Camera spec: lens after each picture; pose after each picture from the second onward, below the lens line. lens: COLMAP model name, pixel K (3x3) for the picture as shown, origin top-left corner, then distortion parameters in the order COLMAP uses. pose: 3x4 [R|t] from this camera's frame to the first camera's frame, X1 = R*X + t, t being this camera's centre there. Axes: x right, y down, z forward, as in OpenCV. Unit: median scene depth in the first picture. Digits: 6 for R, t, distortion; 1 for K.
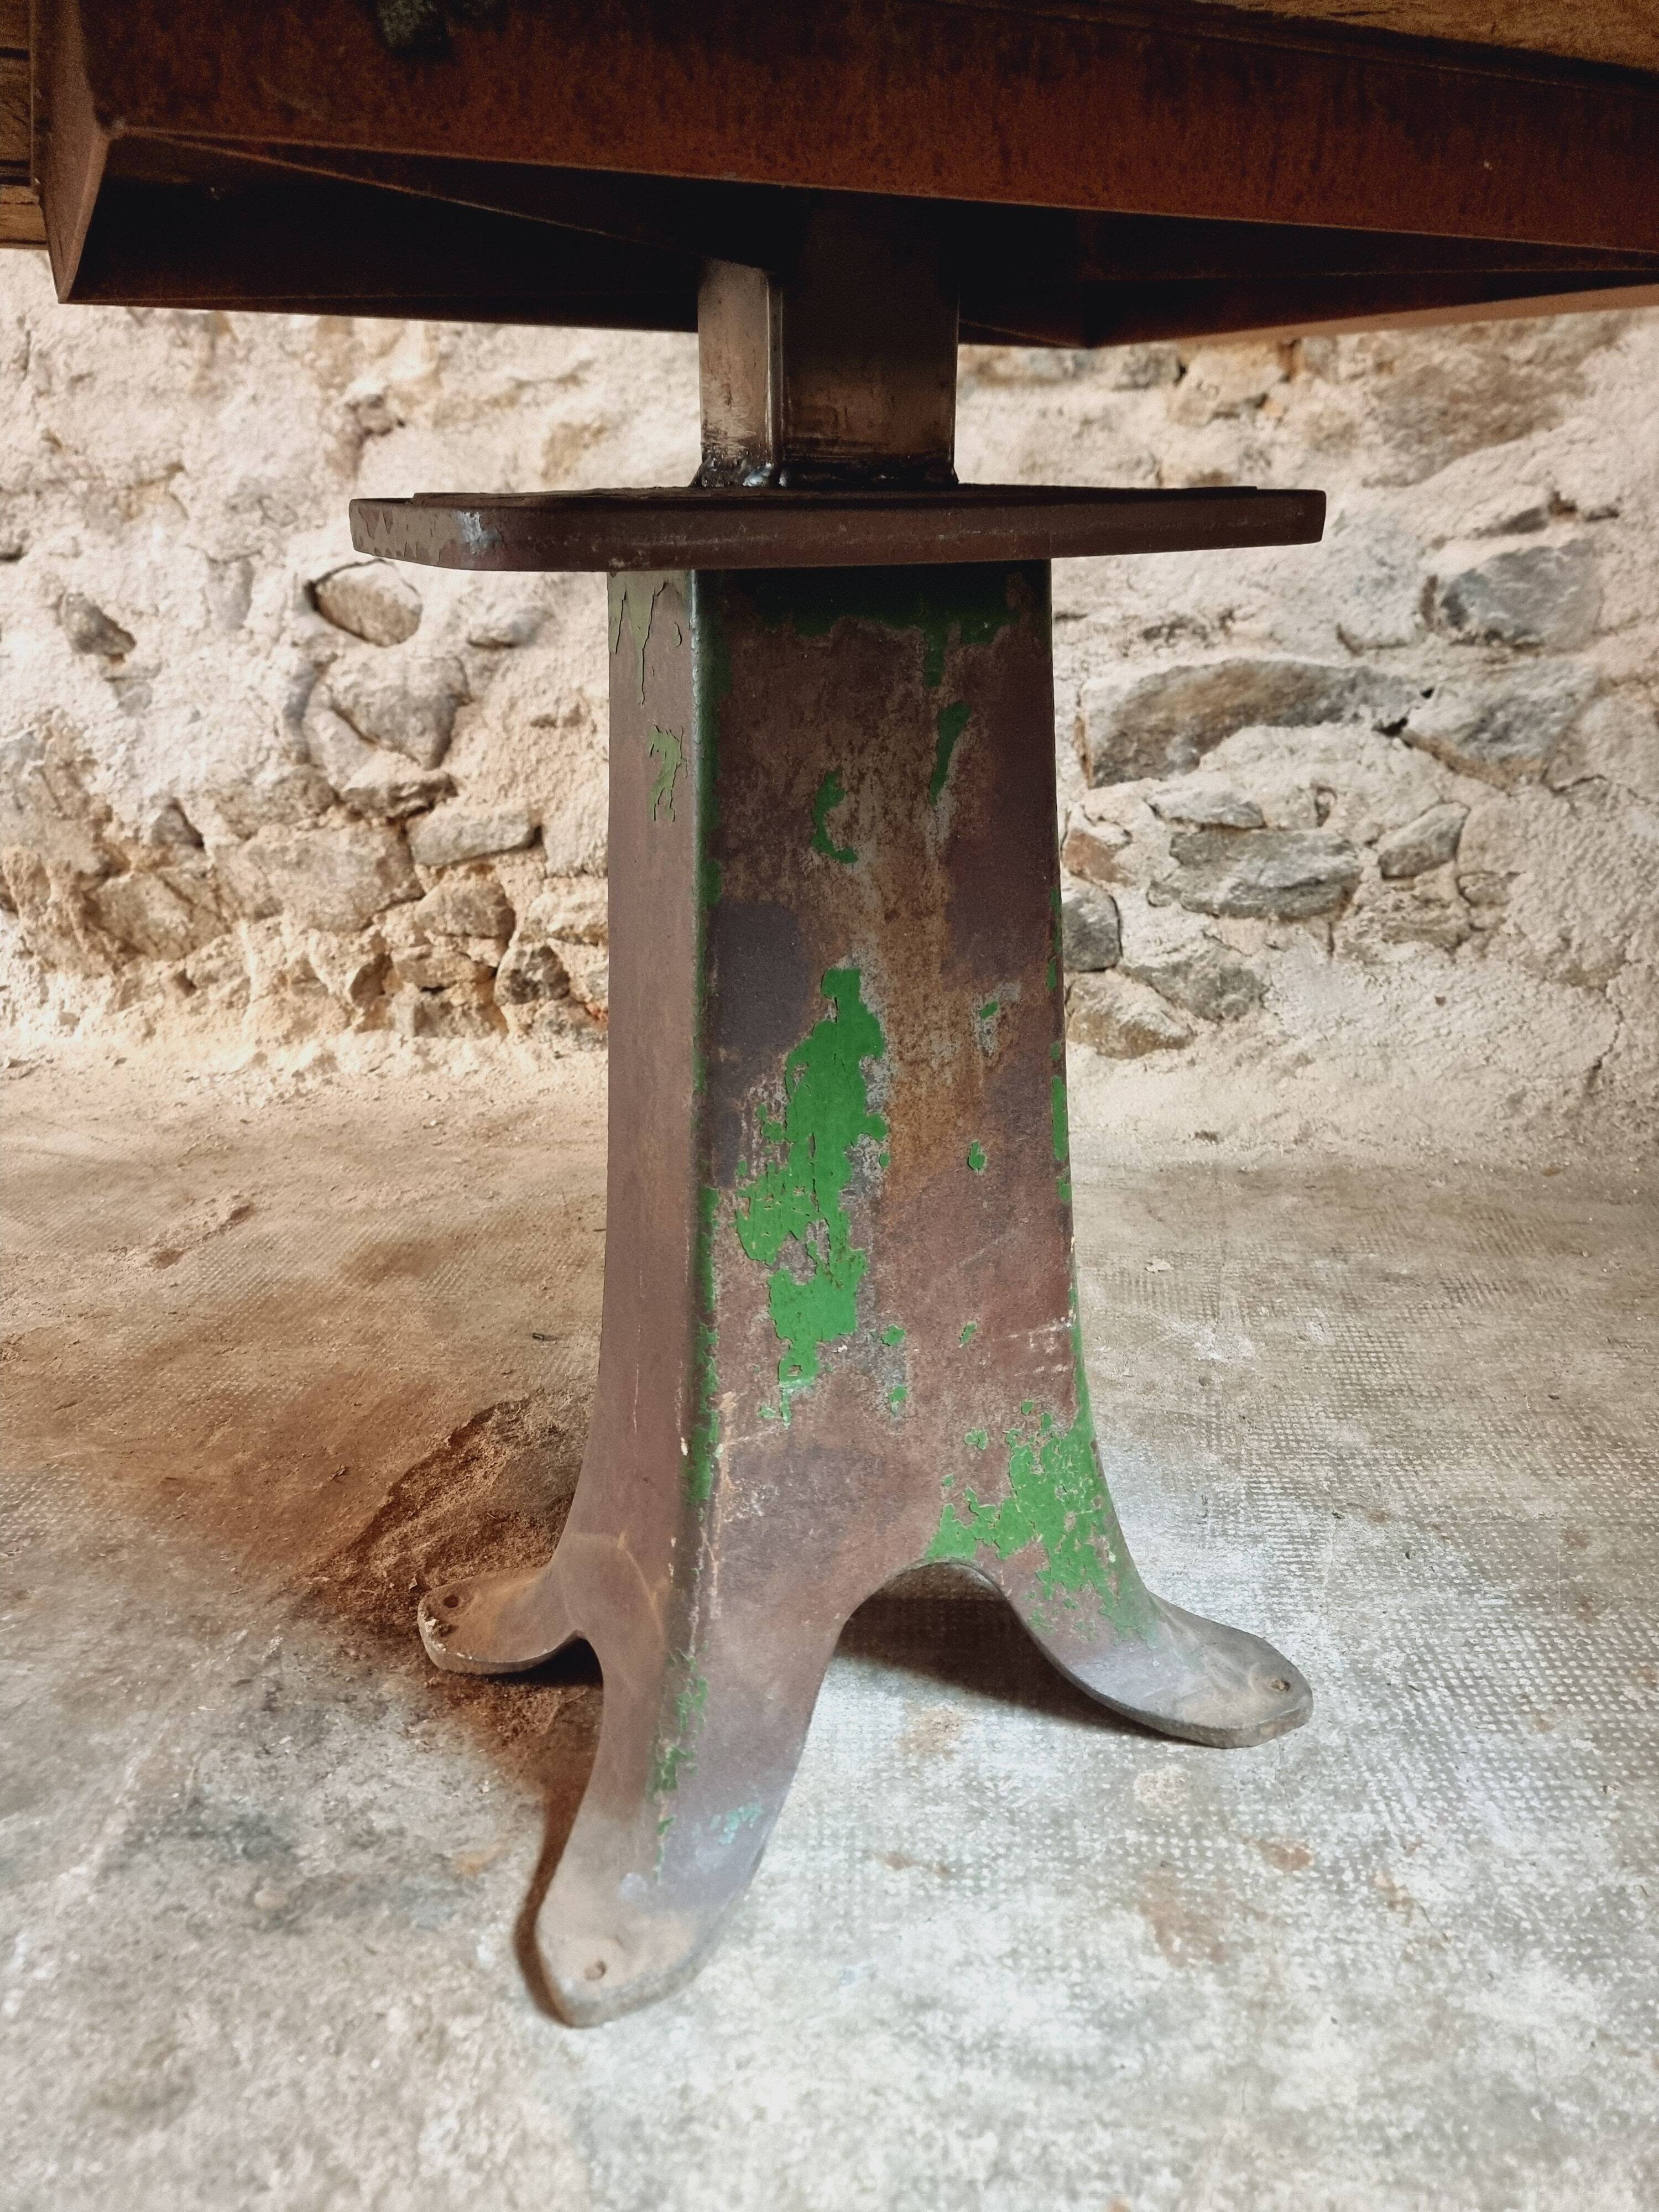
lens RADIAL K [[1545.0, 0, 816.9], [0, 1545.0, 1121.7], [0, 0, 1]] dist [0.047345, -0.042048]
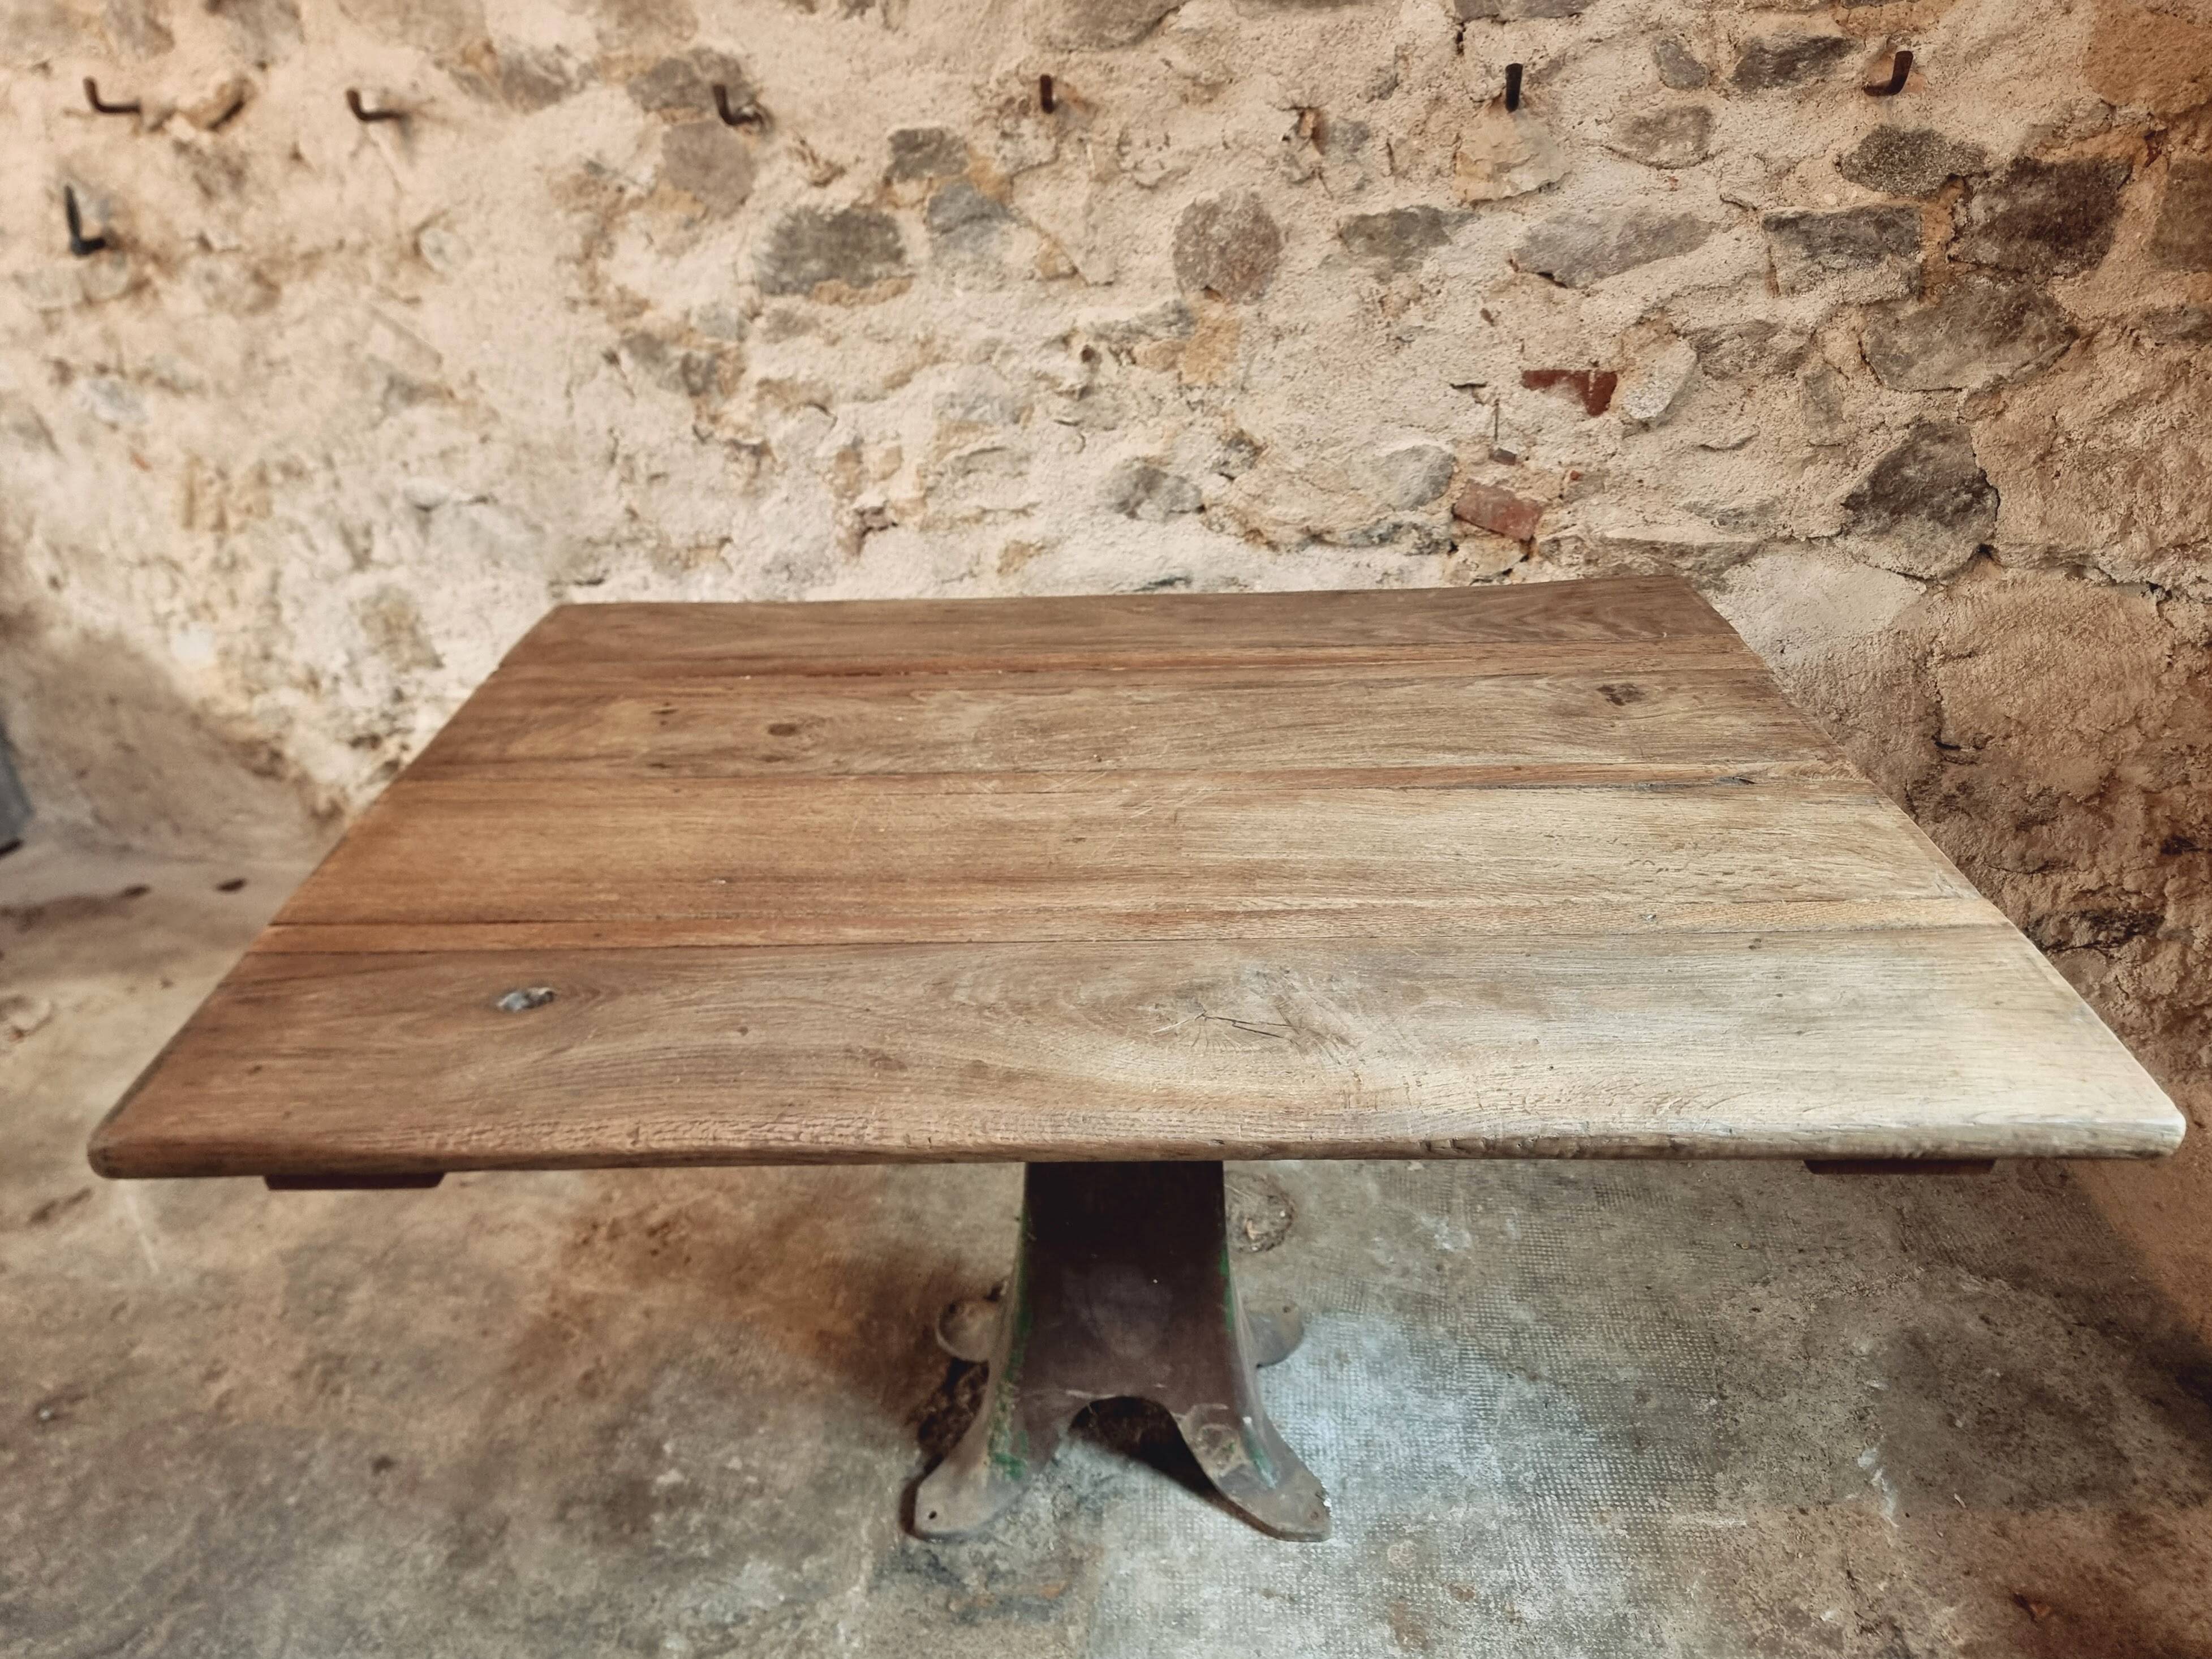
lens RADIAL K [[1560.7, 0, 1092.0], [0, 1560.7, 831.1], [0, 0, 1]] dist [0.054335, -0.050497]
pose [[0.999861, 0.015494, 0.006191, -0.099510], [-0.016114, 0.992966, 0.117297, -0.360221], [-0.004330, -0.117381, 0.993078, -0.440703]]
